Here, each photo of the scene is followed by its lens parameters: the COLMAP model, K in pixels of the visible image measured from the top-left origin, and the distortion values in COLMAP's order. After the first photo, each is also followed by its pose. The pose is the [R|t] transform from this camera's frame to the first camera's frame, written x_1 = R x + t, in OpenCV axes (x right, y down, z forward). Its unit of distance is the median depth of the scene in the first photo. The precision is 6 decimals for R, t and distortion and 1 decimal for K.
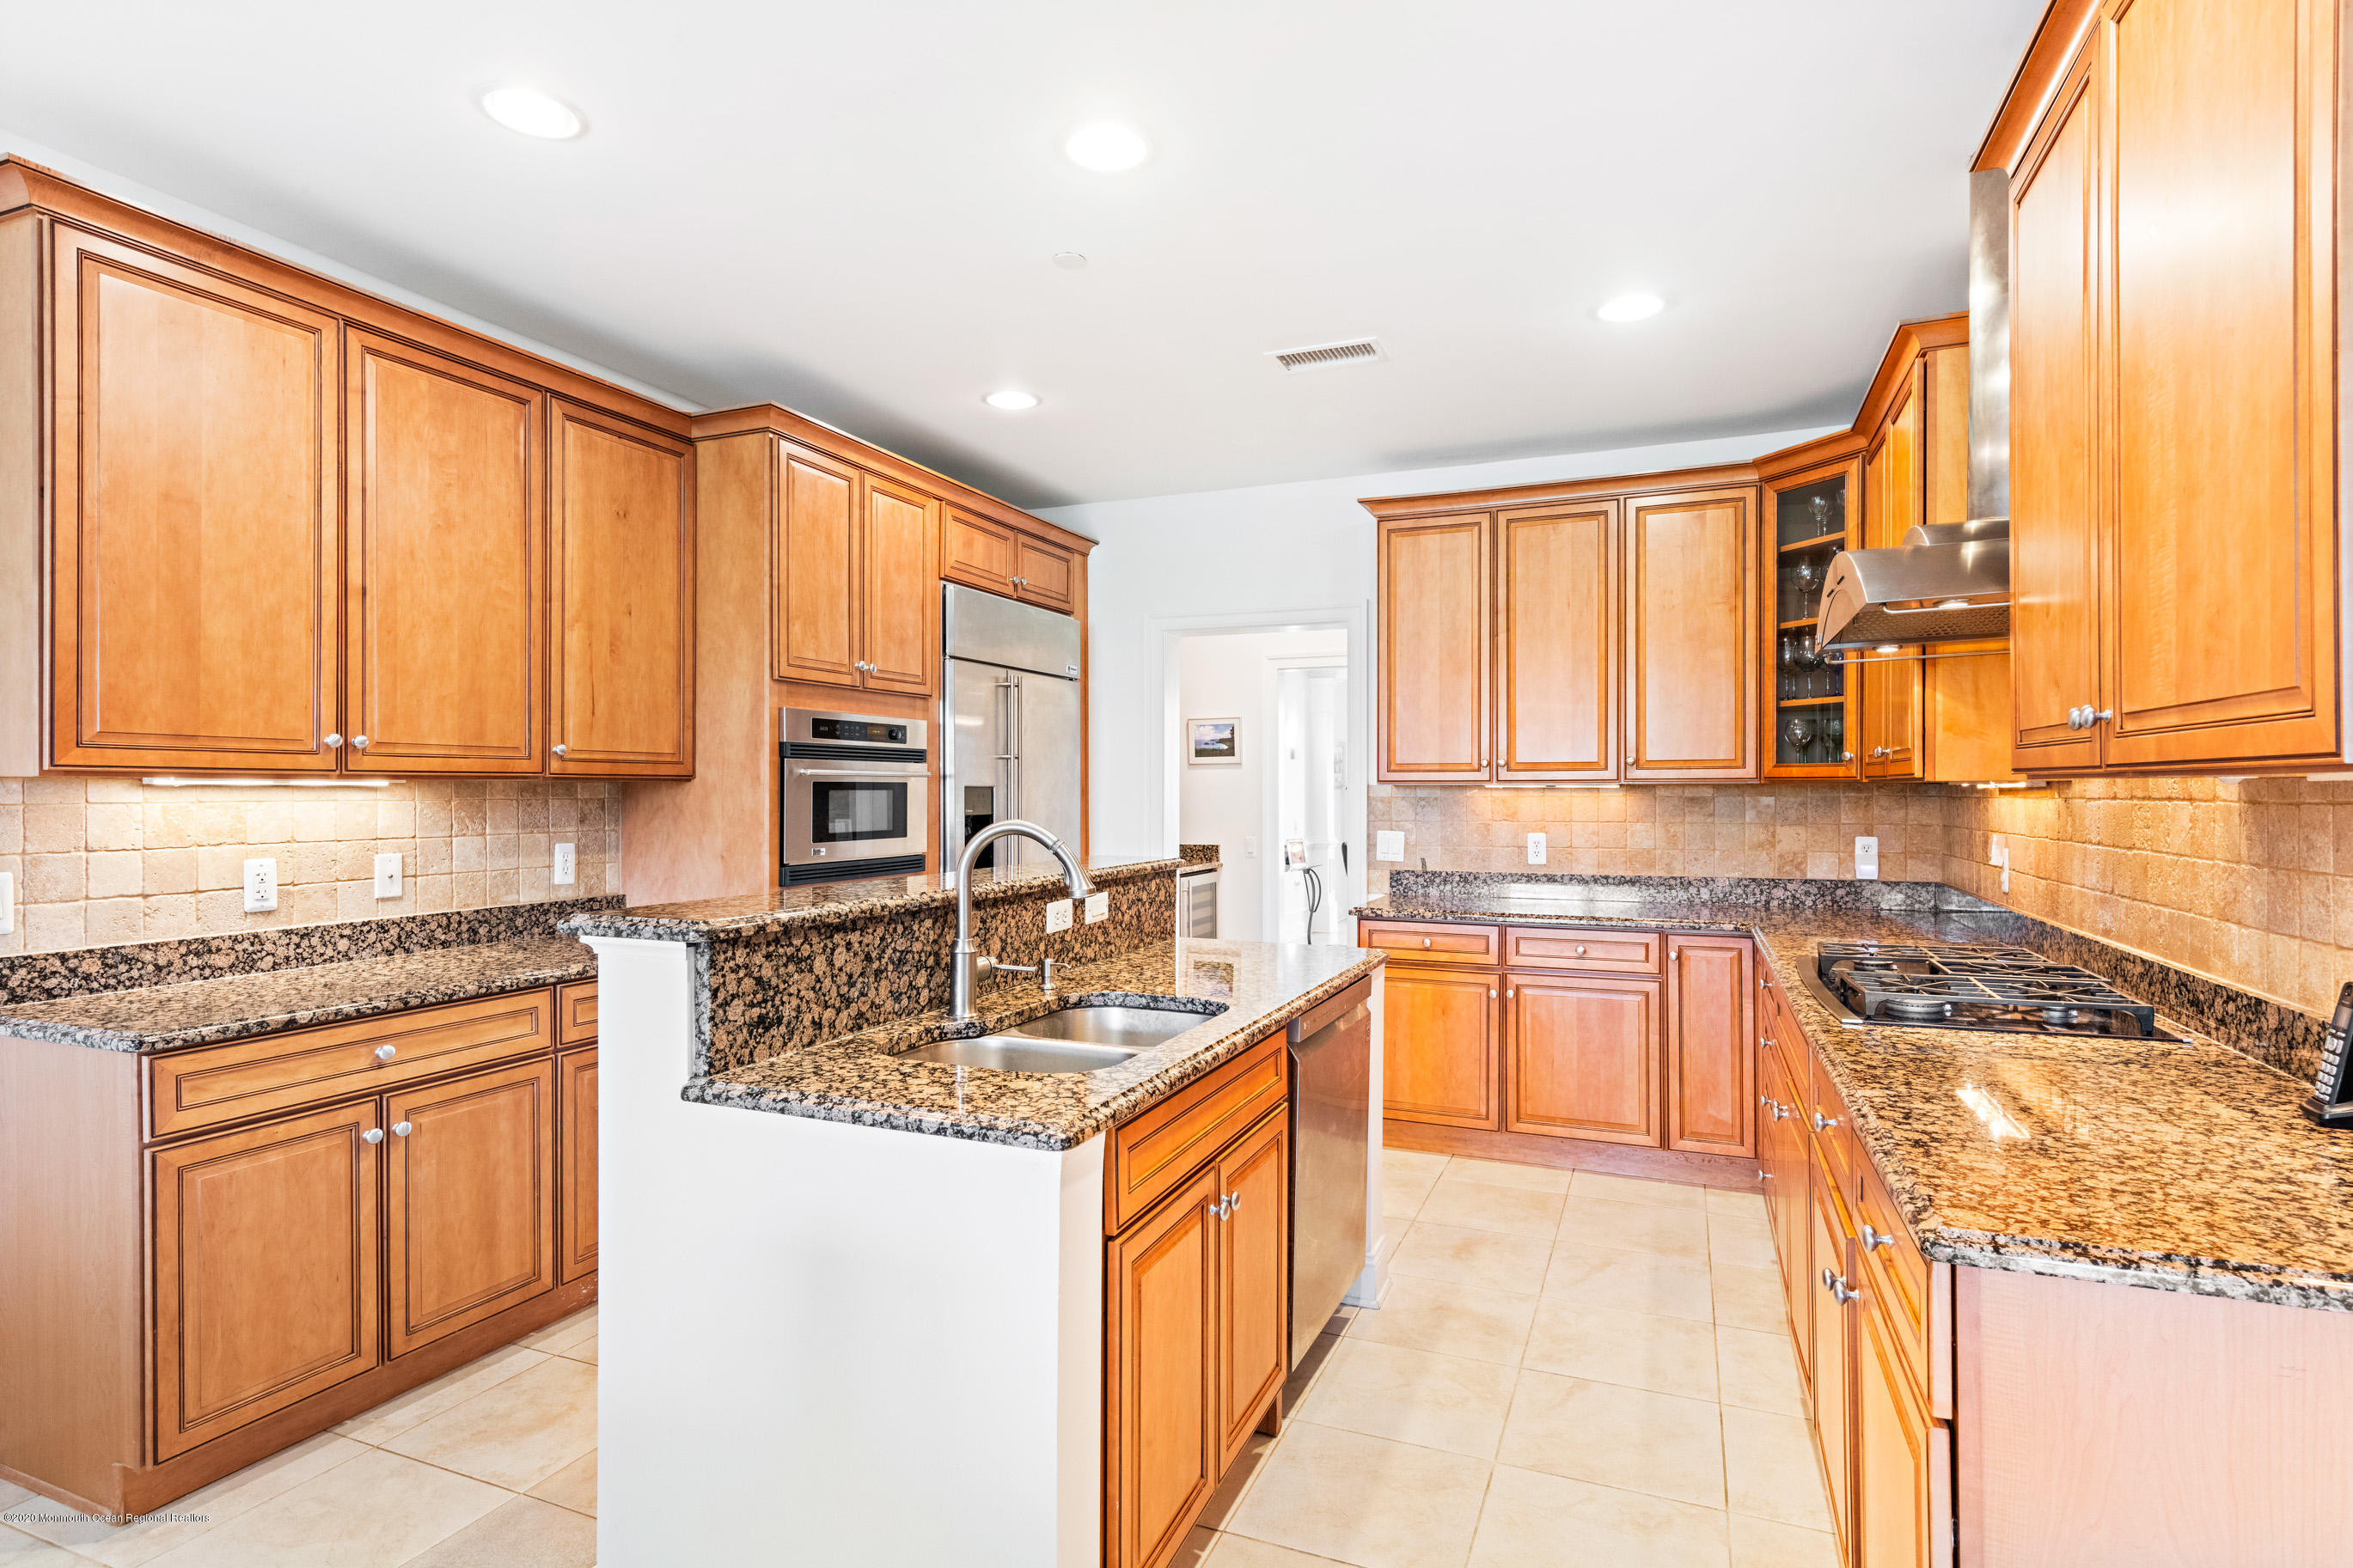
lens RADIAL K [[1181.2, 0, 1174.8], [0, 1181.2, 795.3], [0, 0, 1]] dist [0.006630, 0.000129]
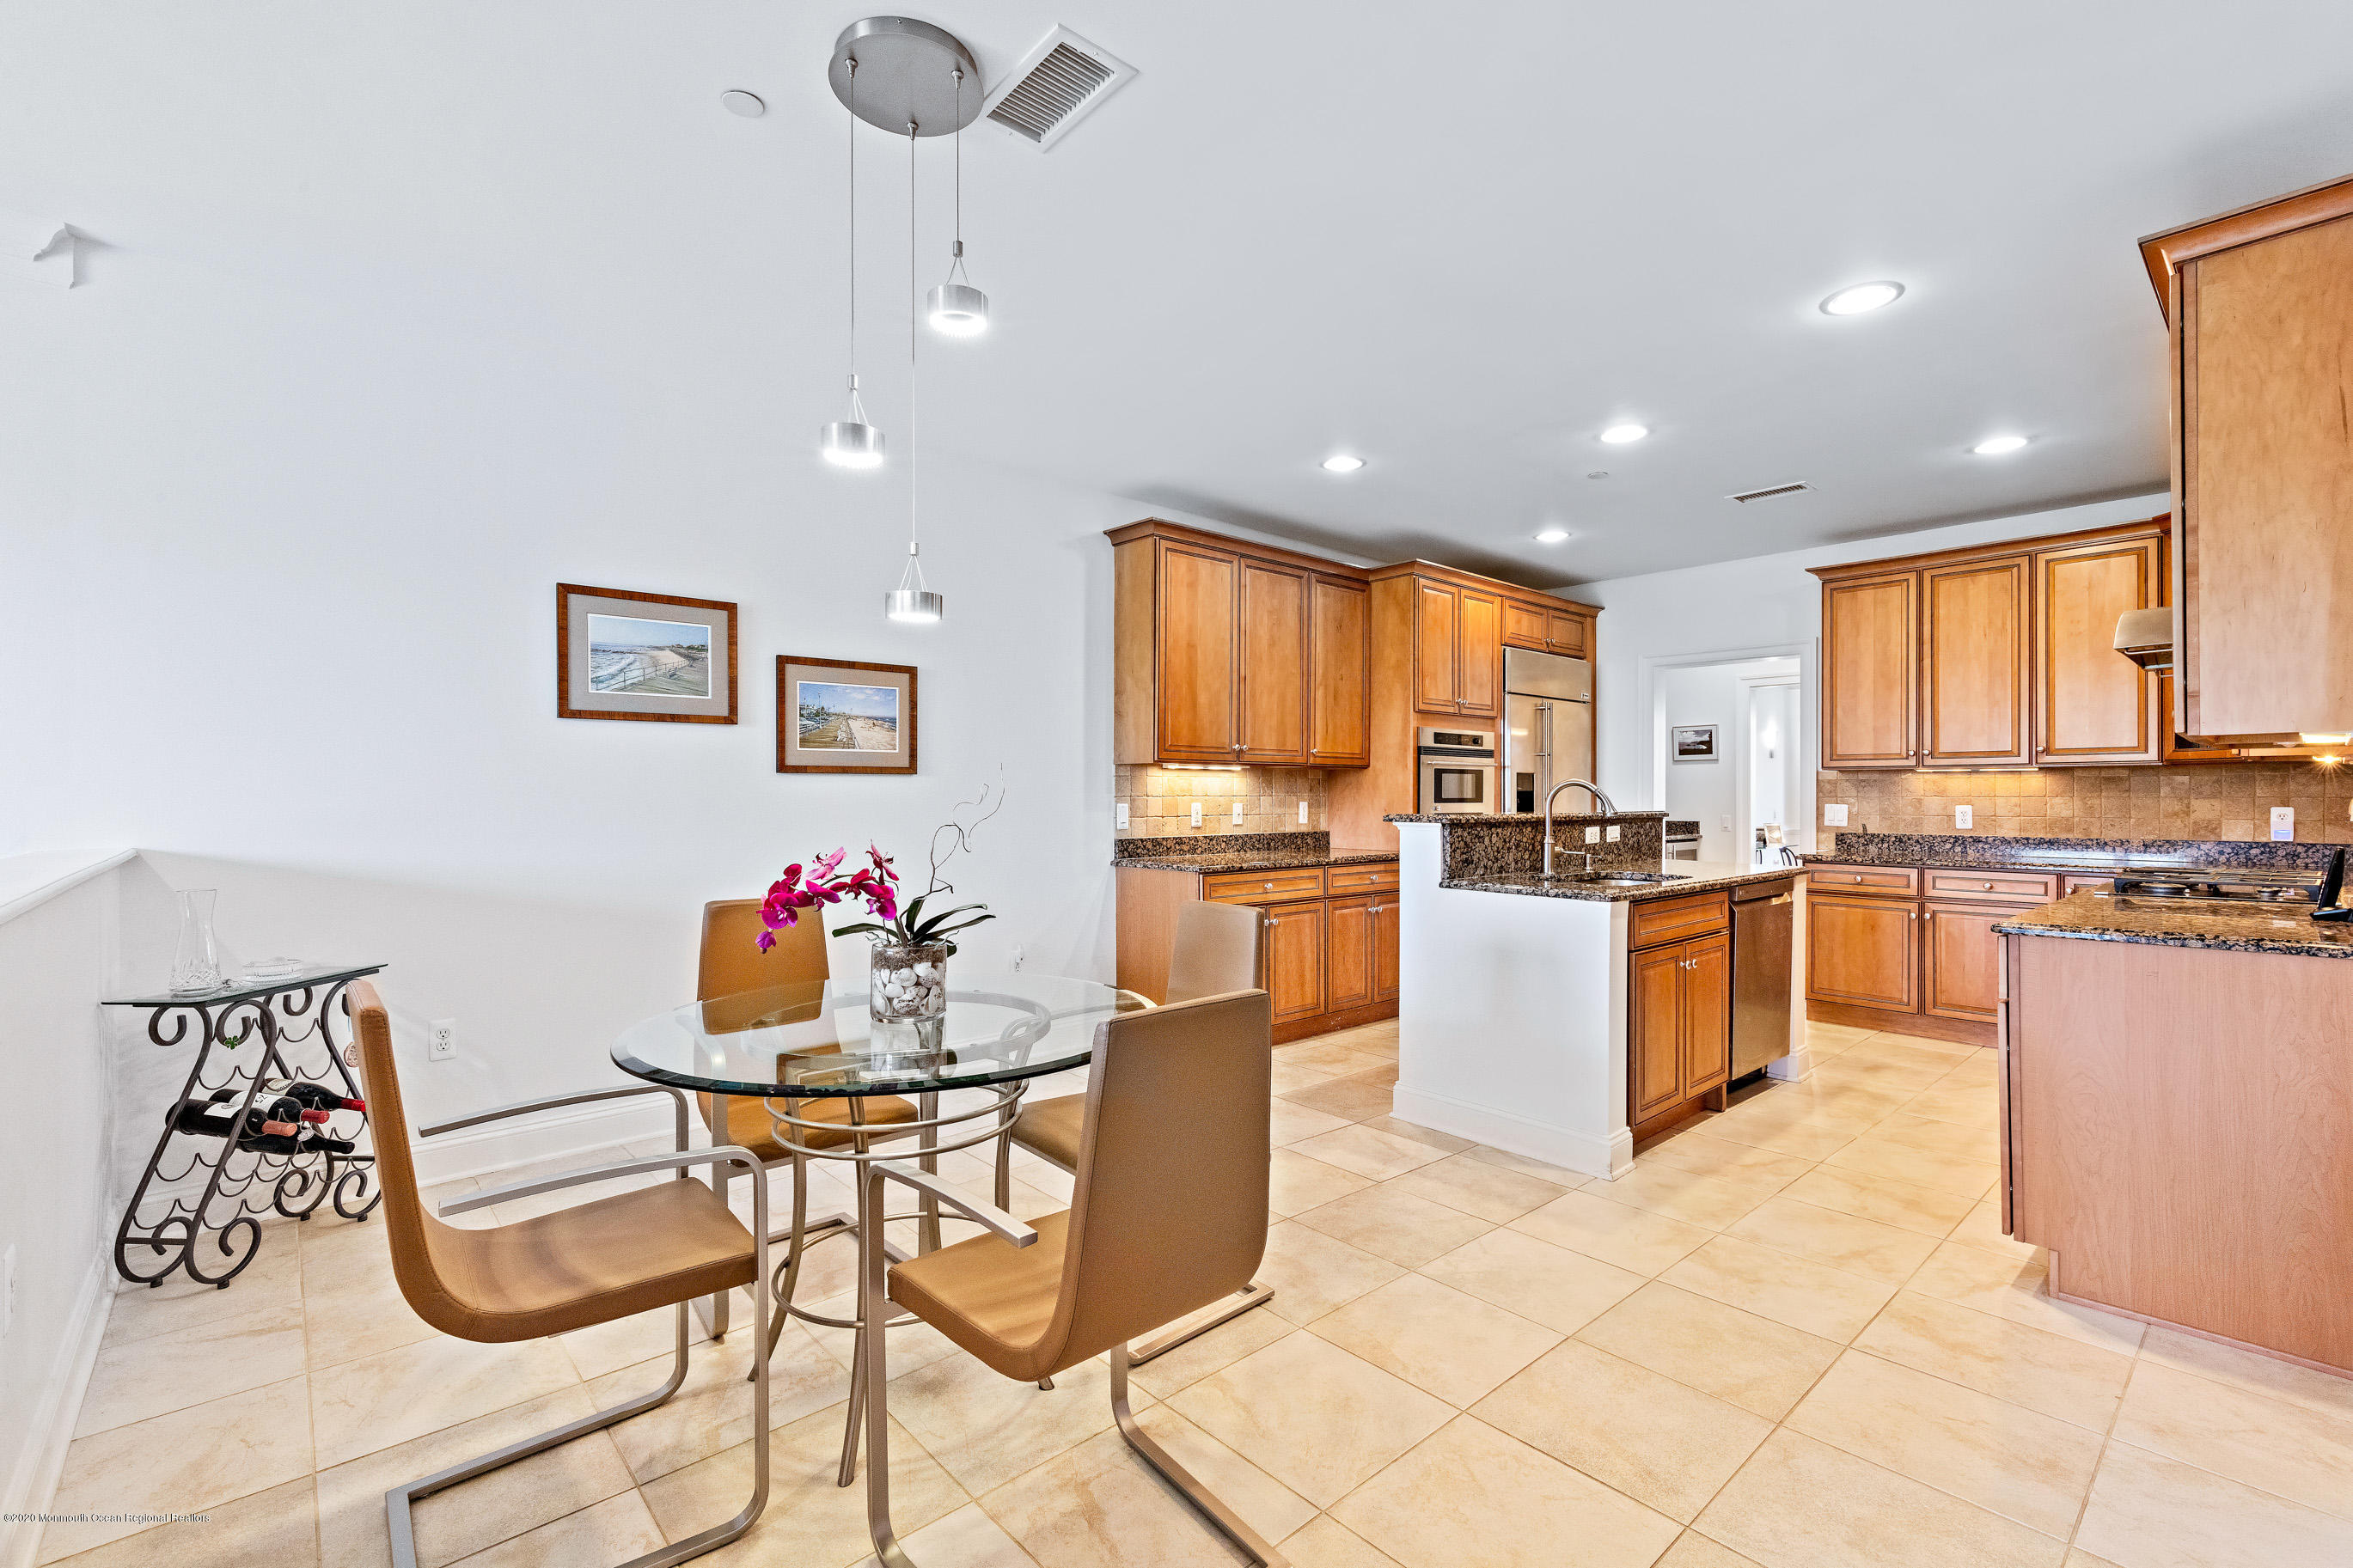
lens RADIAL K [[1014.0, 0, 1173.1], [0, 1014.0, 793.0], [0, 0, 1]] dist [0.001898, -0.000081]
pose [[0.900628, 0.001249, -0.434589, 0.000672], [-0.003768, 0.999981, -0.004936, 0.035380], [0.434574, 0.006084, 0.900615, -0.550791]]
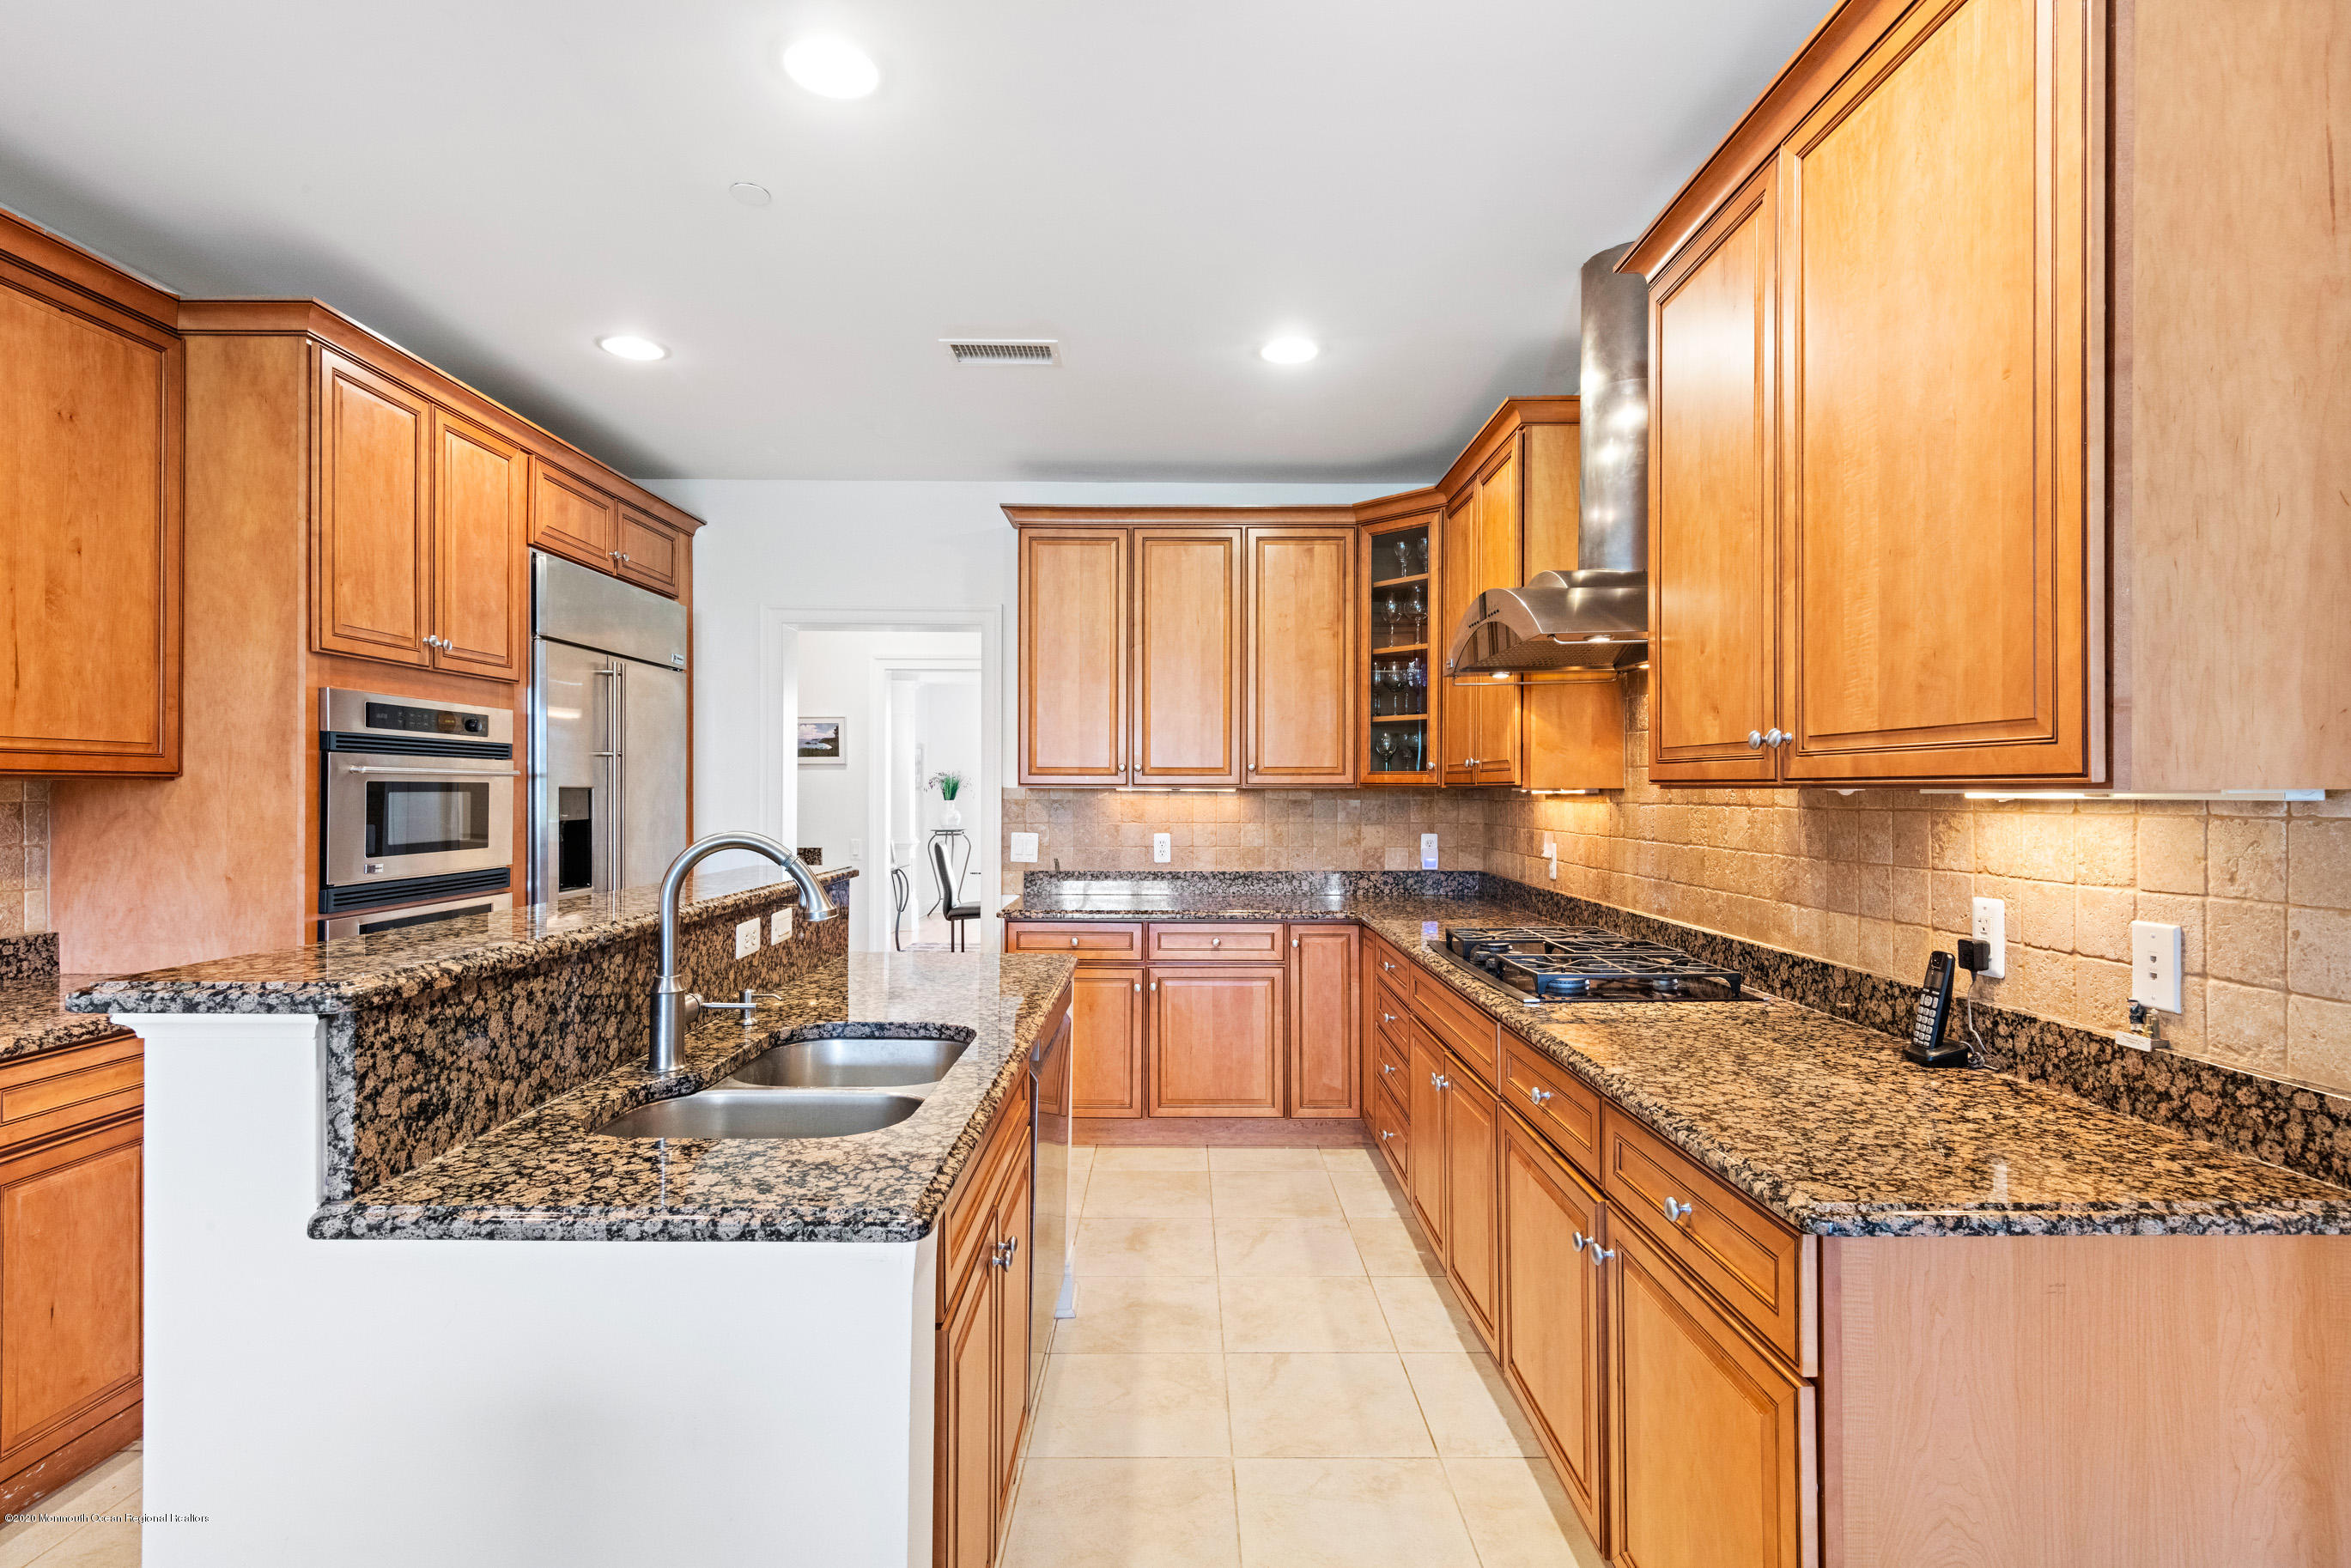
lens RADIAL K [[1109.4, 0, 1173.3], [0, 1109.4, 794.4], [0, 0, 1]] dist [0.006461, -0.000346]
pose [[0.922162, 0.002224, 0.386797, -0.096162], [-0.002106, 0.999998, -0.000730, -0.003452], [-0.386798, -0.000142, 0.922164, 0.091285]]
